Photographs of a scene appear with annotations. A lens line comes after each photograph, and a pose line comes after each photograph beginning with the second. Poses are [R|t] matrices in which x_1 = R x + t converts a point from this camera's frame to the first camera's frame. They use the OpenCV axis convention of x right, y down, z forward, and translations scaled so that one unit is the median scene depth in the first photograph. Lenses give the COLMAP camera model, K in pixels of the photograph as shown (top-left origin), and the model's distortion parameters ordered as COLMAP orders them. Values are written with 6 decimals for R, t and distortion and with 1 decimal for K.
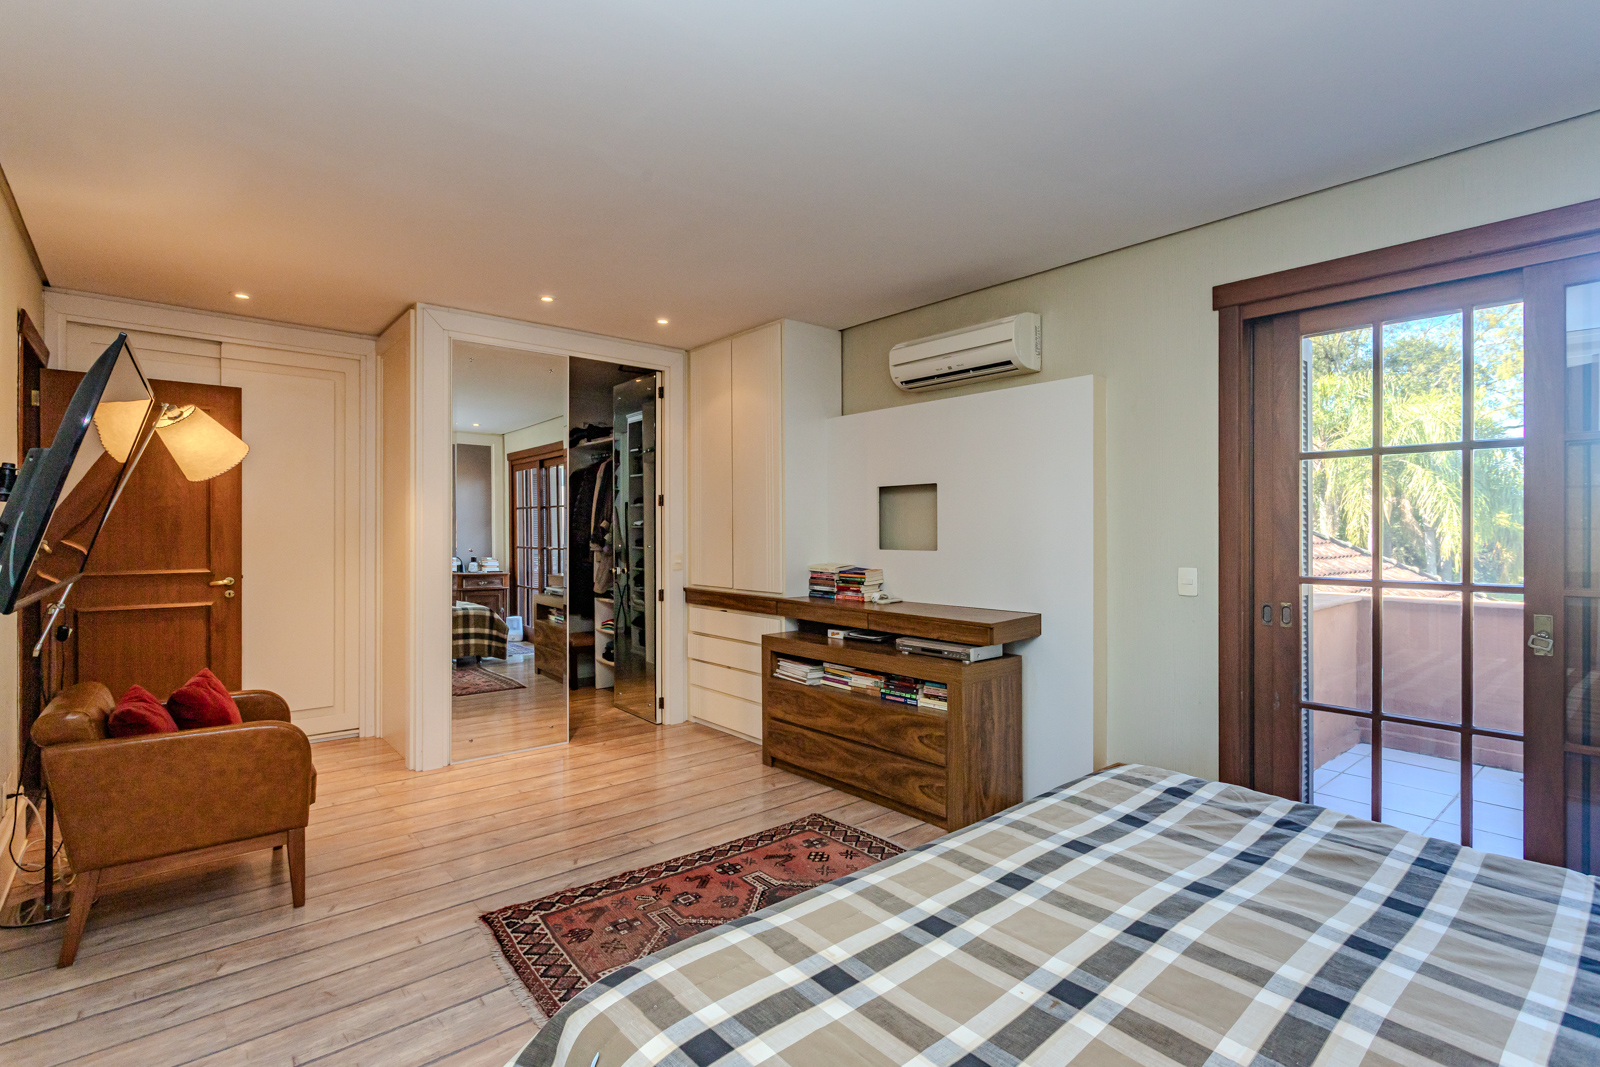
lens RADIAL K [[749.0, 0, 830.2], [0, 749.0, 536.1], [0, 0, 1]] dist [-0.026676, 0.000212]
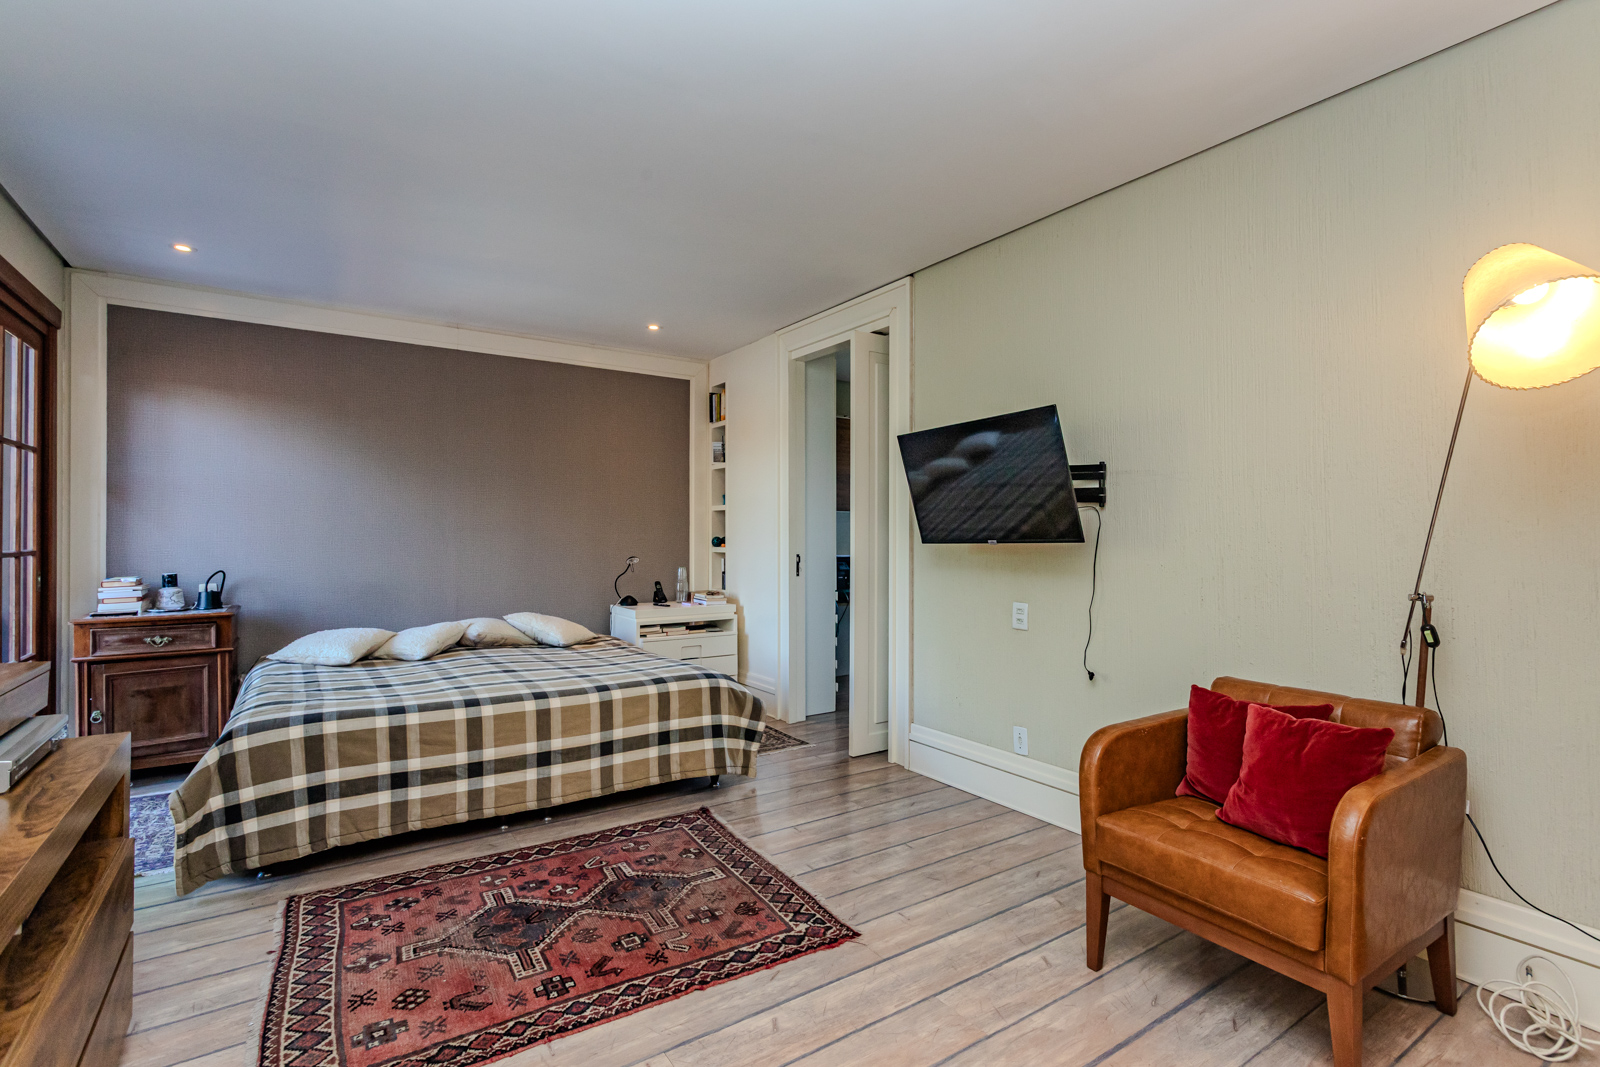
lens RADIAL K [[746.8, 0, 805.8], [0, 746.8, 531.3], [0, 0, 1]] dist [-0.000165, 0.000643]
pose [[-0.989583, -0.005827, 0.143844, -0.436090], [-0.006463, 0.999971, -0.003957, 0.022016], [-0.143817, -0.004846, -0.989592, 1.553293]]
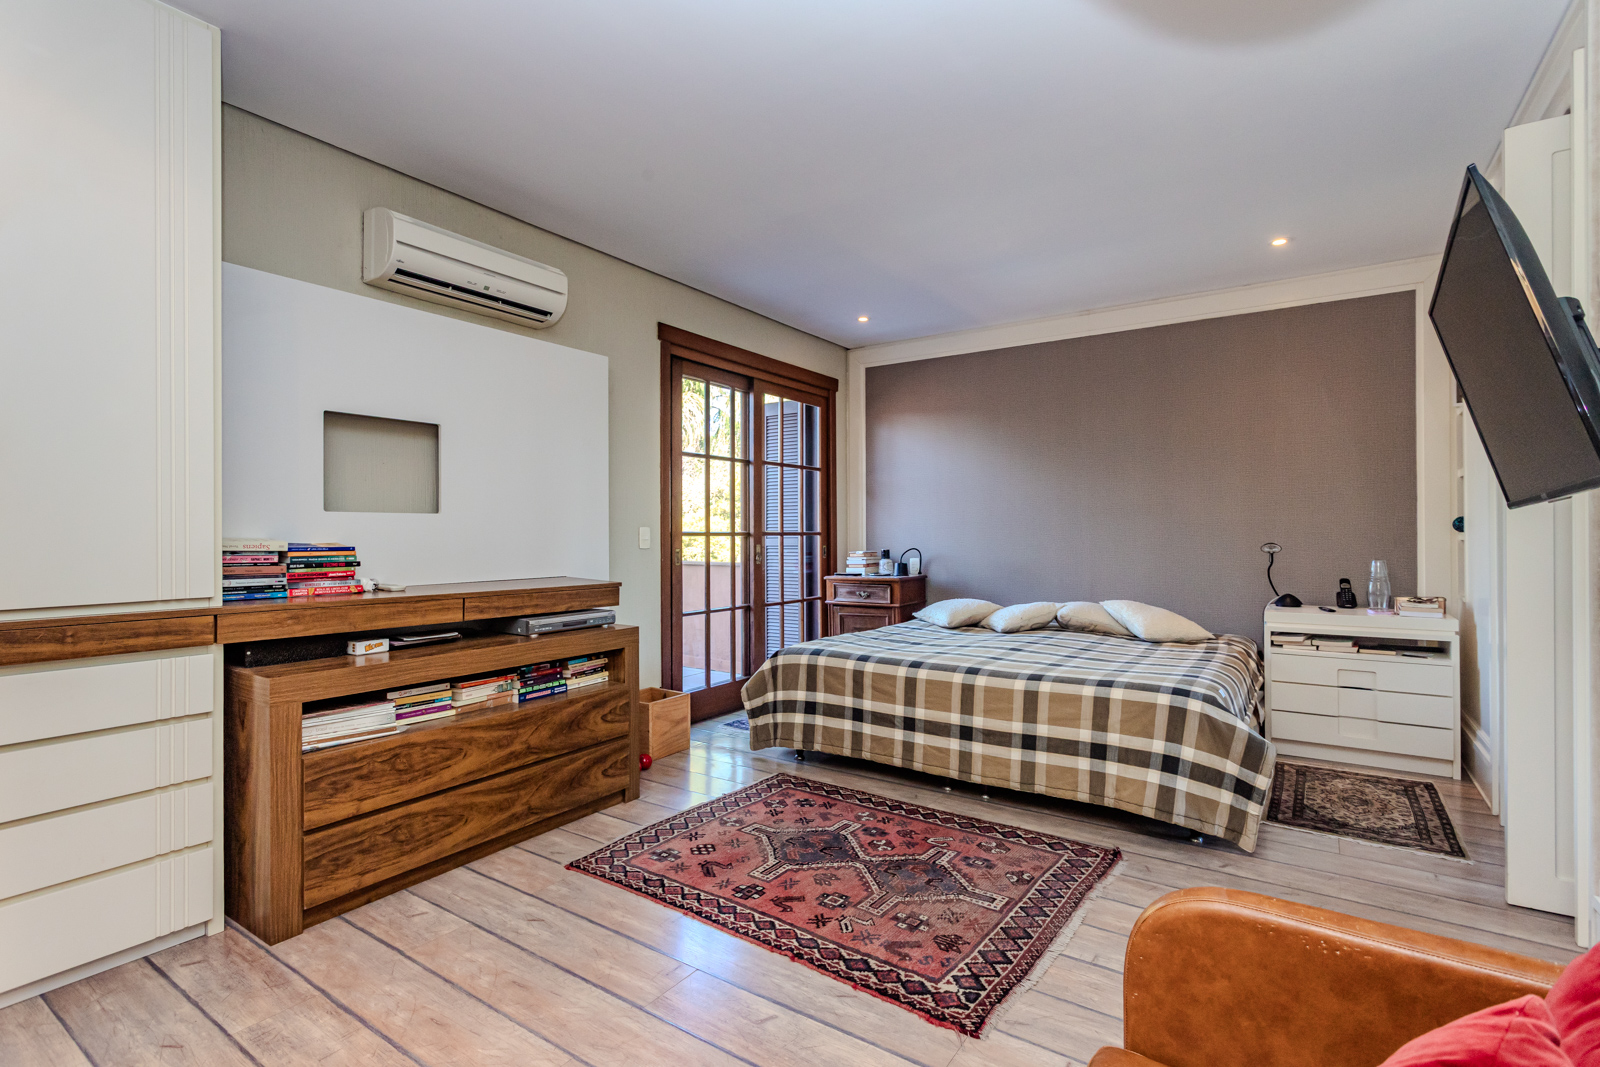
lens RADIAL K [[746.8, 0, 805.8], [0, 746.8, 531.3], [0, 0, 1]] dist [-0.000165, 0.000643]
pose [[-0.237027, -0.000928, 0.971503, -0.883184], [0.003635, 0.999992, 0.001842, 0.048789], [-0.971496, 0.003968, -0.237022, 1.060437]]
